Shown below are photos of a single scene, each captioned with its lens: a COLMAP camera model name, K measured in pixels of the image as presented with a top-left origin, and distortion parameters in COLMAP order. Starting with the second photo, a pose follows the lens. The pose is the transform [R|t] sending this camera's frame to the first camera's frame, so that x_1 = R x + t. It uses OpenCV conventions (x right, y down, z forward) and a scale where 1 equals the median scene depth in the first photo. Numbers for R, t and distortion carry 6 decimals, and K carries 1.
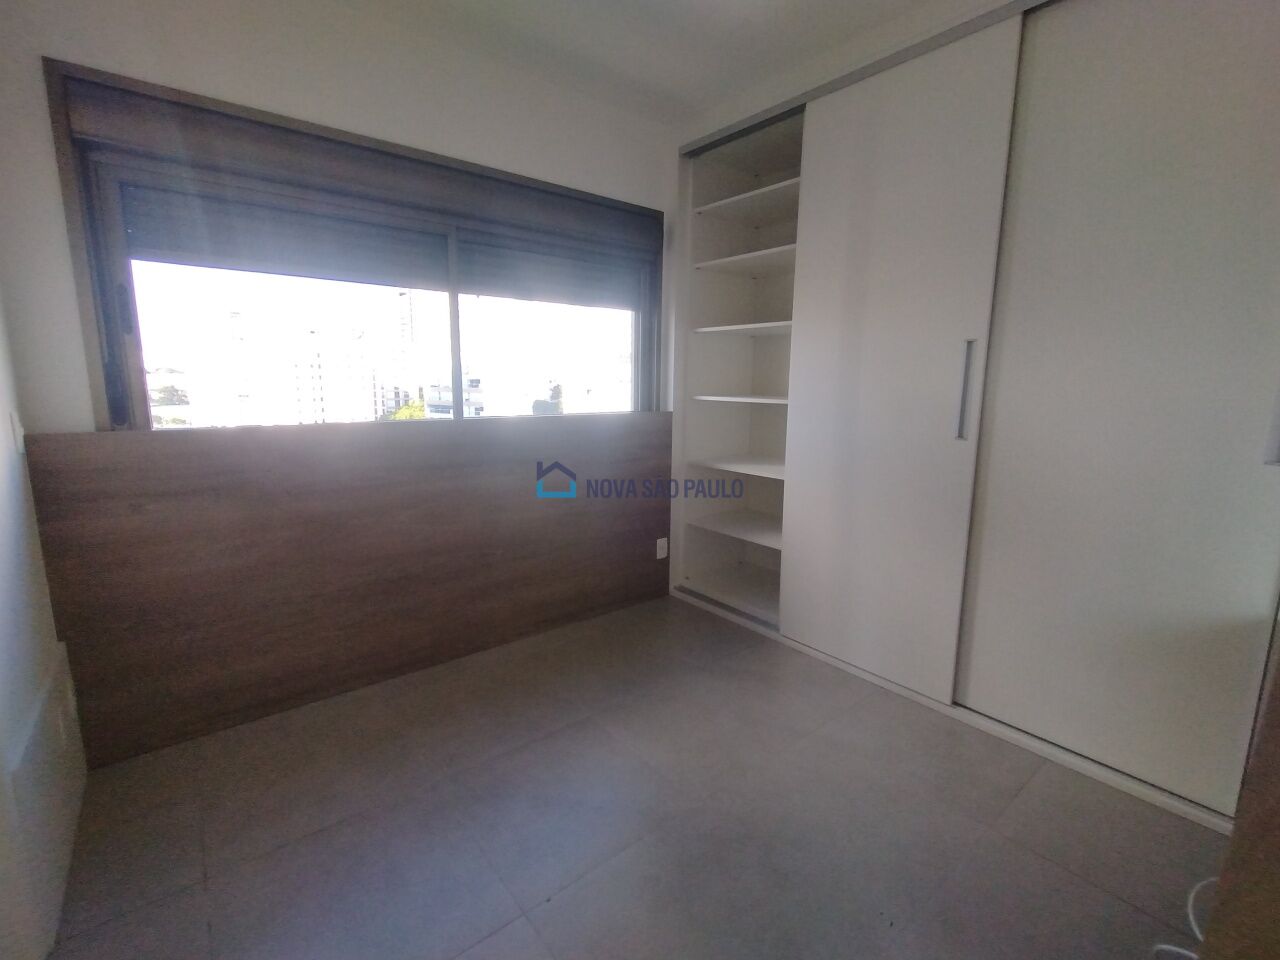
lens RADIAL K [[579.6, 0, 635.5], [0, 579.6, 477.4], [0, 0, 1]] dist [-0.000289, -0.000042]
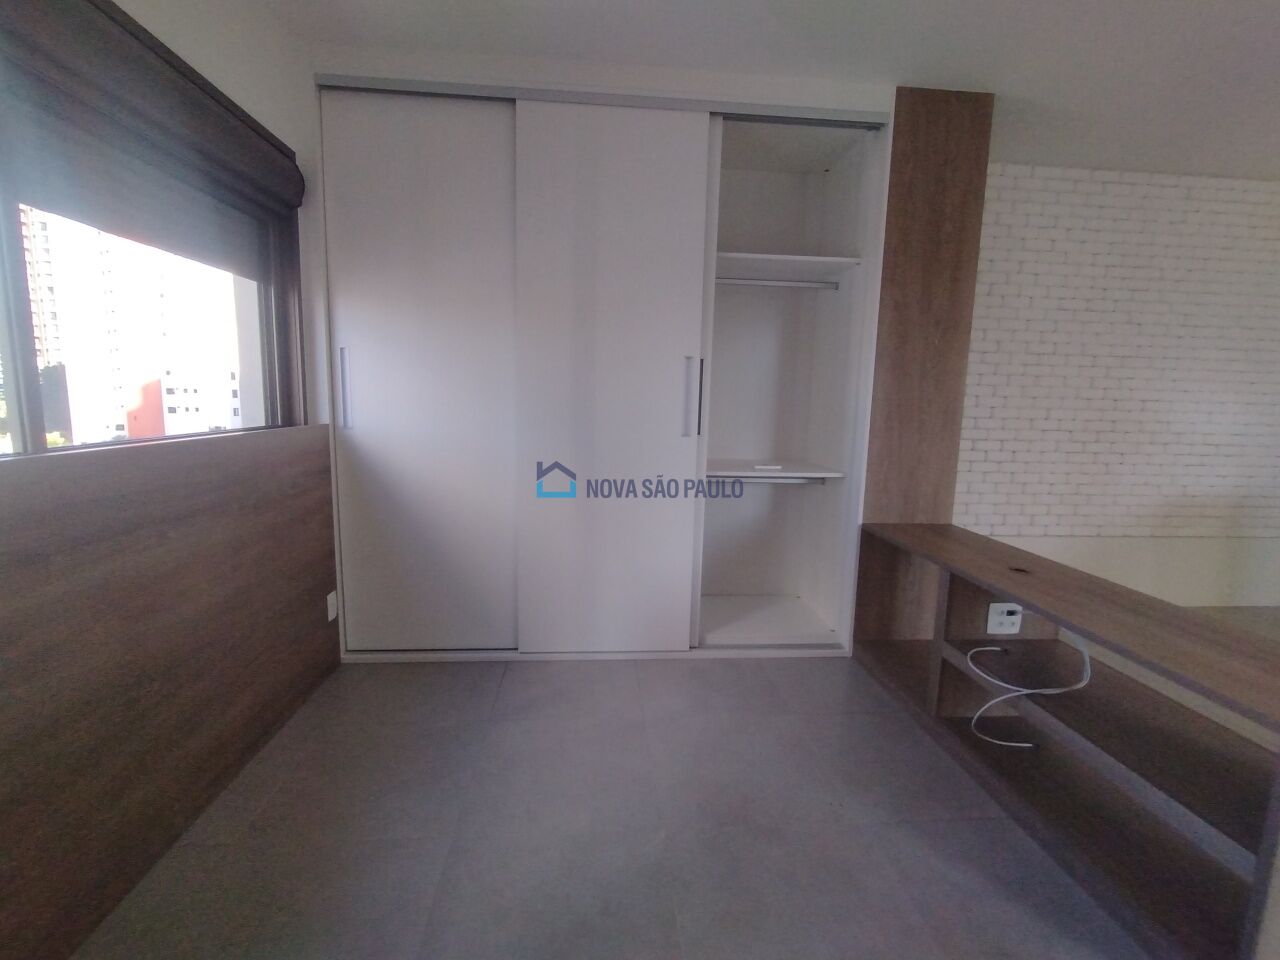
lens RADIAL K [[579.6, 0, 636.8], [0, 579.6, 484.9], [0, 0, 1]] dist [-0.000289, -0.000042]
pose [[0.576498, -0.115496, 0.808895, -0.415886], [0.125913, 0.990692, 0.051715, -0.029837], [-0.807339, 0.072036, 0.585675, 0.297849]]
